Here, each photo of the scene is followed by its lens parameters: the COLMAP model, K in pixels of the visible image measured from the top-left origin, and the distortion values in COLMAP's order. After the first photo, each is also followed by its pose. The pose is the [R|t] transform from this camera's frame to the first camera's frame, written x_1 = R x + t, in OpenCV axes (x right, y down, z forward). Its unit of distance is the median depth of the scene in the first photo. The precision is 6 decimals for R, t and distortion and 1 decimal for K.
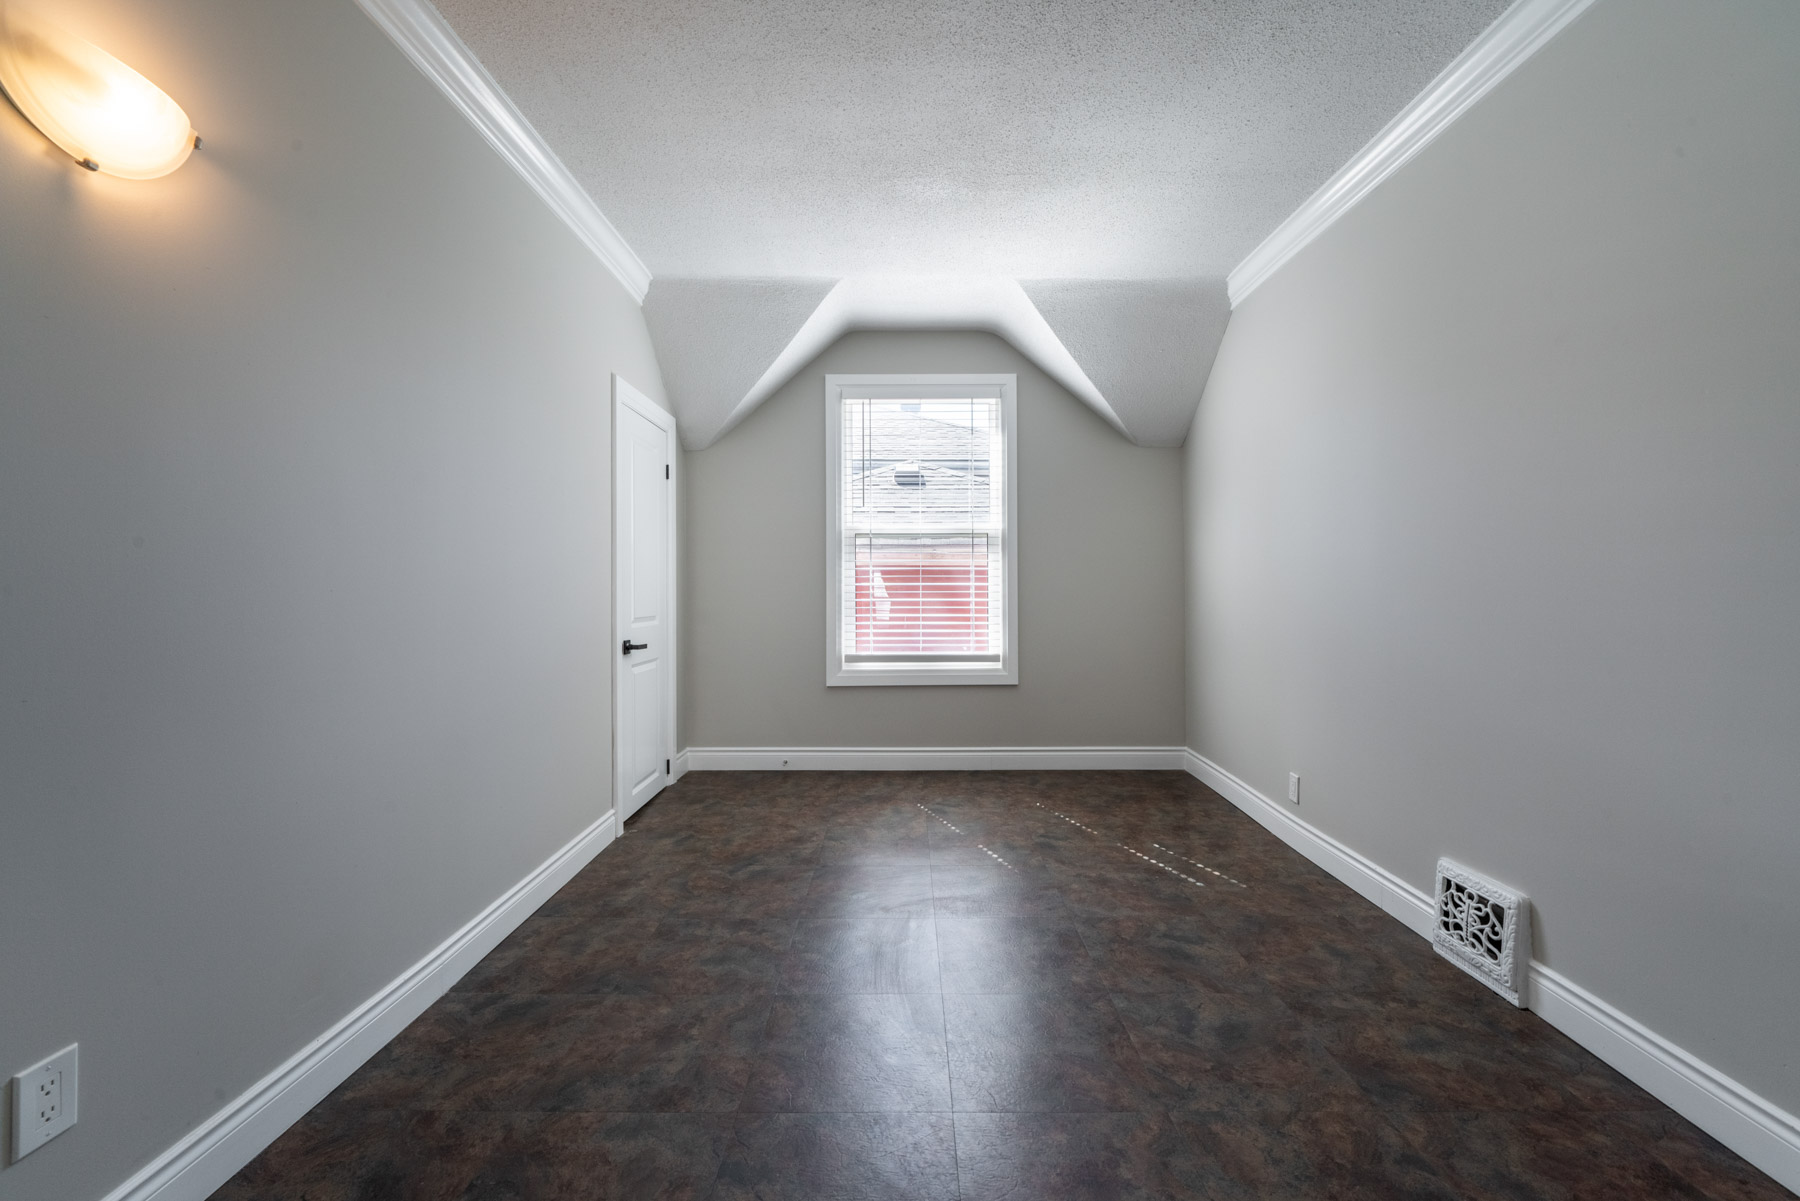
lens RADIAL K [[736.0, 0, 904.4], [0, 736.0, 587.0], [0, 0, 1]] dist [-0.002551, 0.000136]
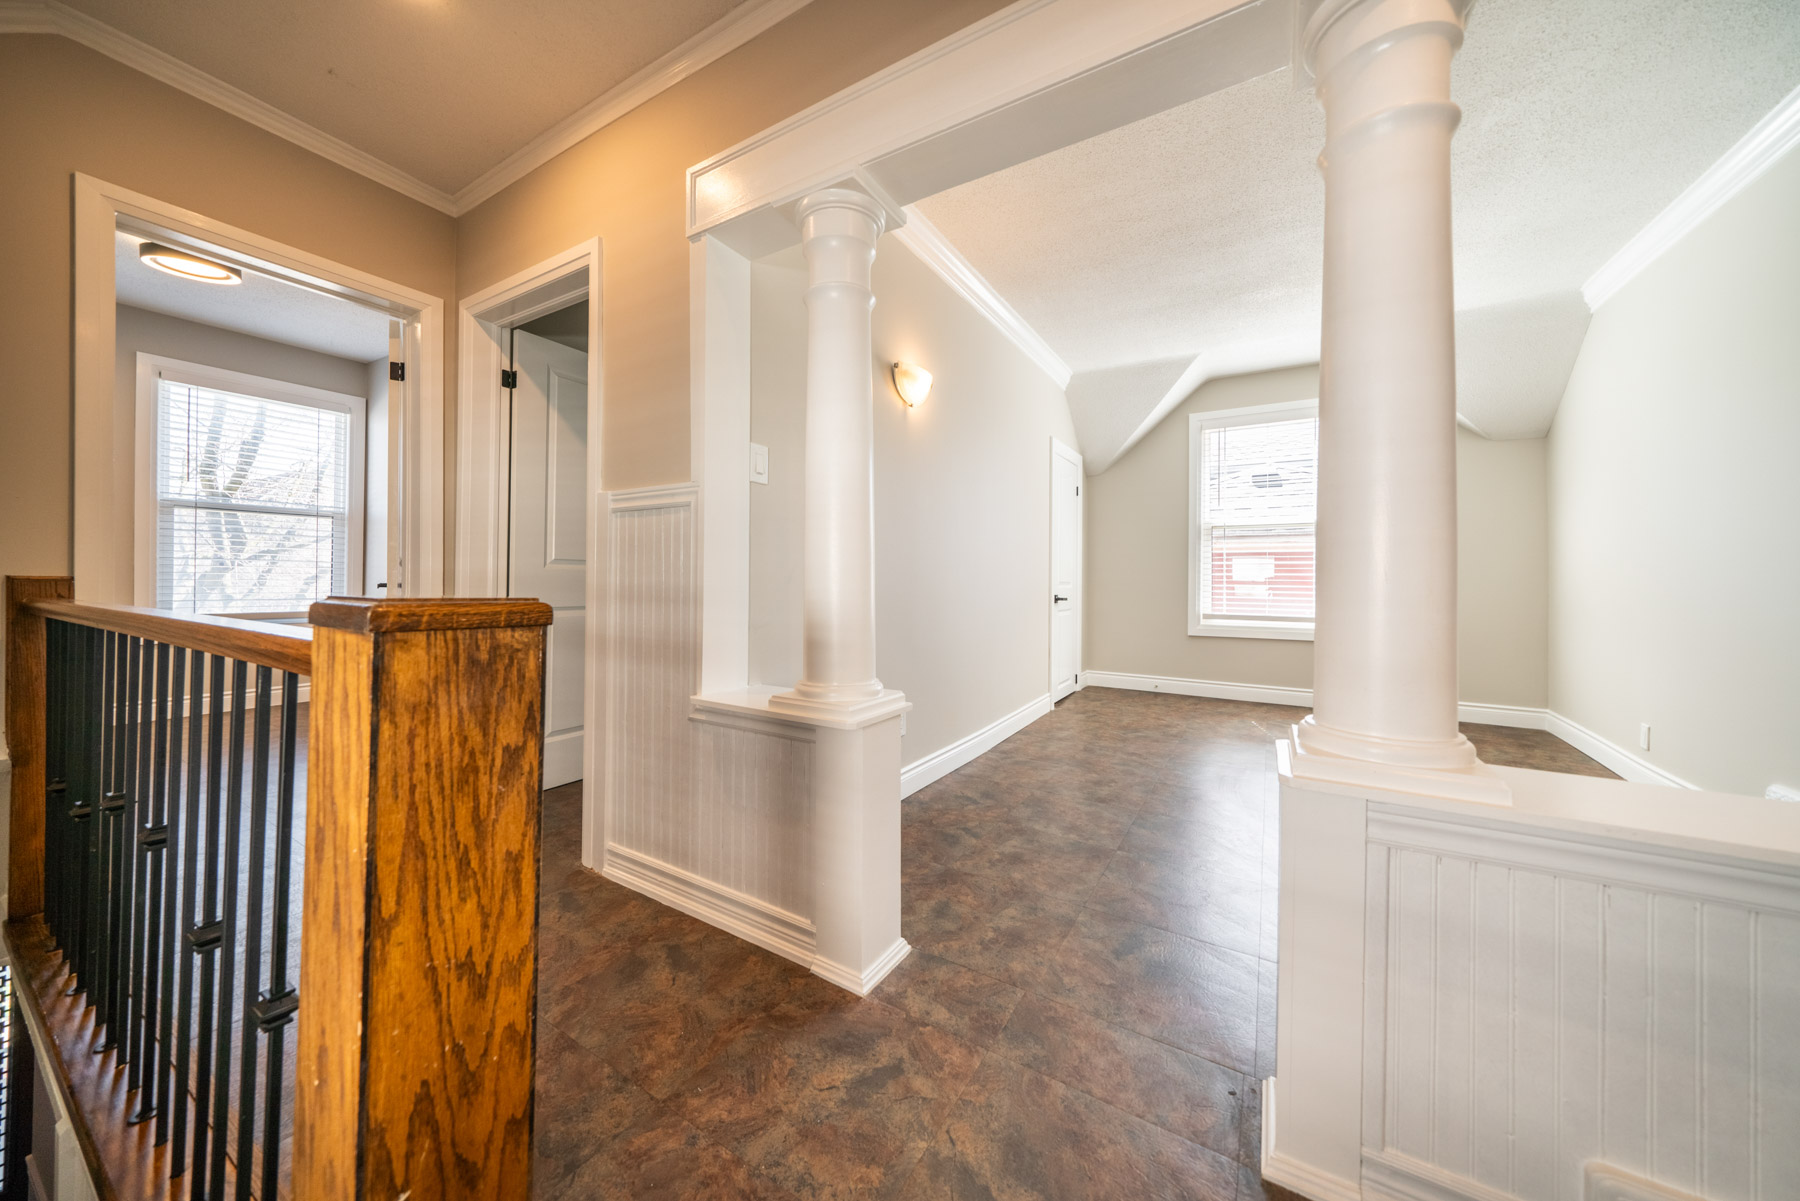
lens RADIAL K [[608.1, 0, 897.7], [0, 608.1, 577.0], [0, 0, 1]] dist [0.000640, 0.000199]
pose [[0.852390, 0.007817, -0.522848, 0.054524], [-0.008405, 0.999964, 0.001248, 0.051615], [0.522838, 0.003331, 0.852425, -0.552547]]
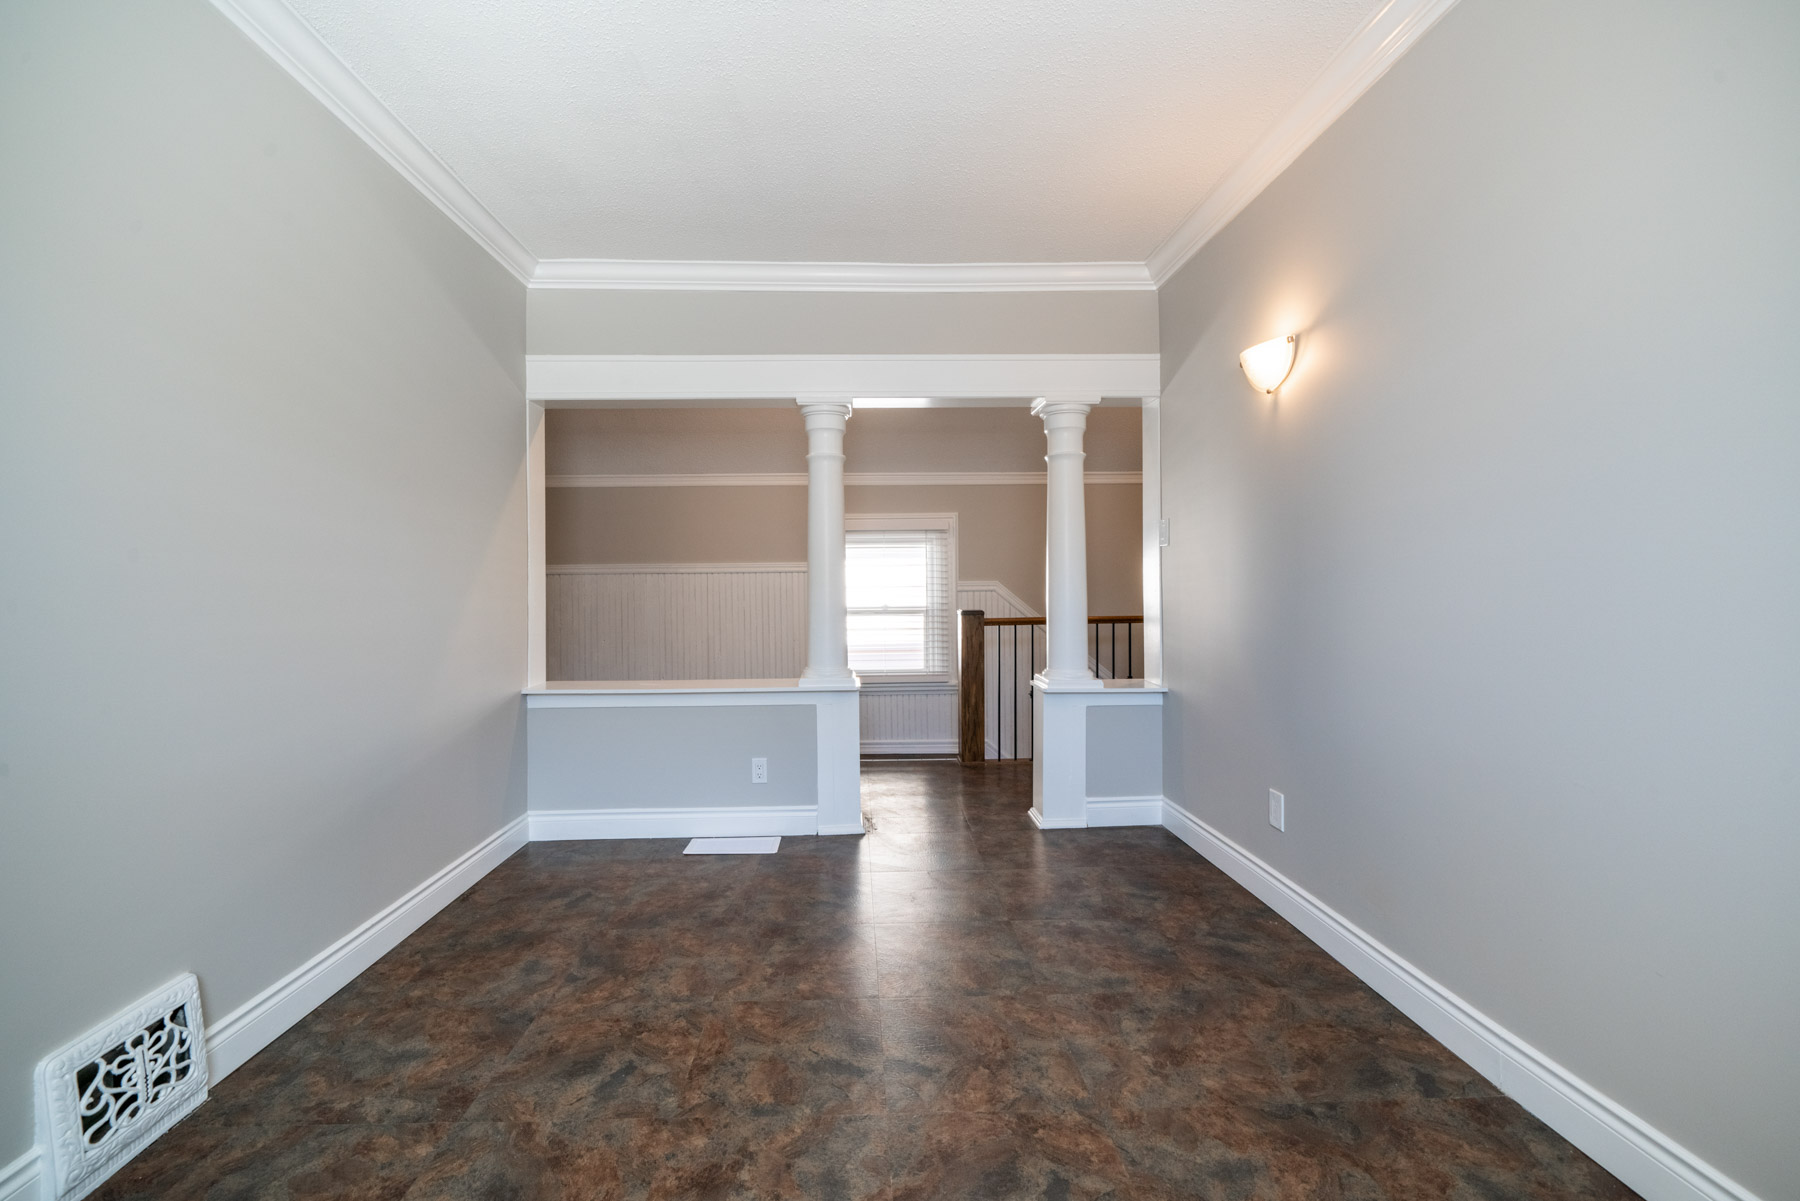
lens RADIAL K [[762.7, 0, 873.1], [0, 762.7, 592.7], [0, 0, 1]] dist [0.000449, 0.000261]
pose [[-0.999500, 0.012227, -0.029149, 0.074951], [0.011941, 0.999879, 0.009967, -0.009298], [0.029267, 0.009614, -0.999525, 1.647369]]
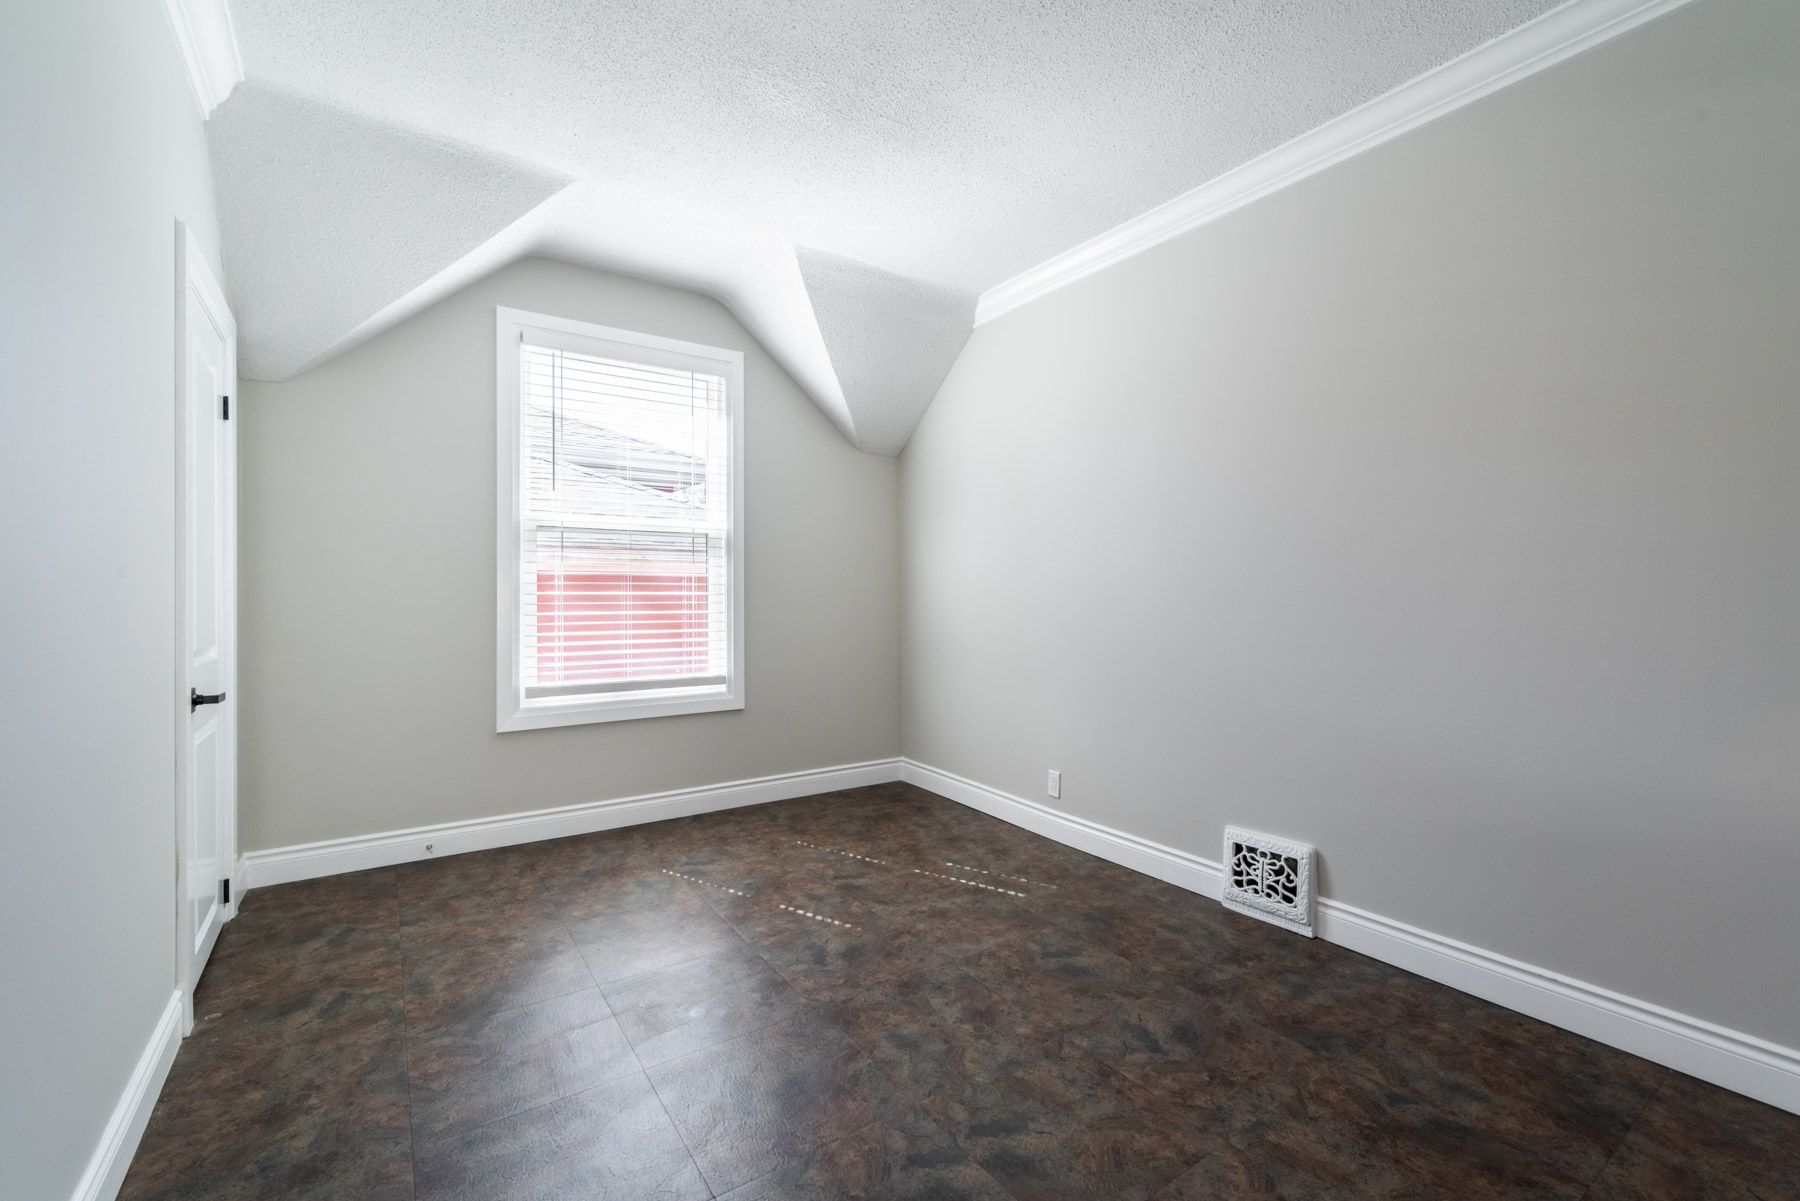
lens RADIAL K [[756.6, 0, 901.0], [0, 756.6, 596.4], [0, 0, 1]] dist [-0.002235, 0.000147]
pose [[0.823089, 0.000957, 0.567912, -0.392289], [-0.000118, 0.999999, -0.001515, 0.001401], [-0.567913, 0.001180, 0.823088, 0.301191]]
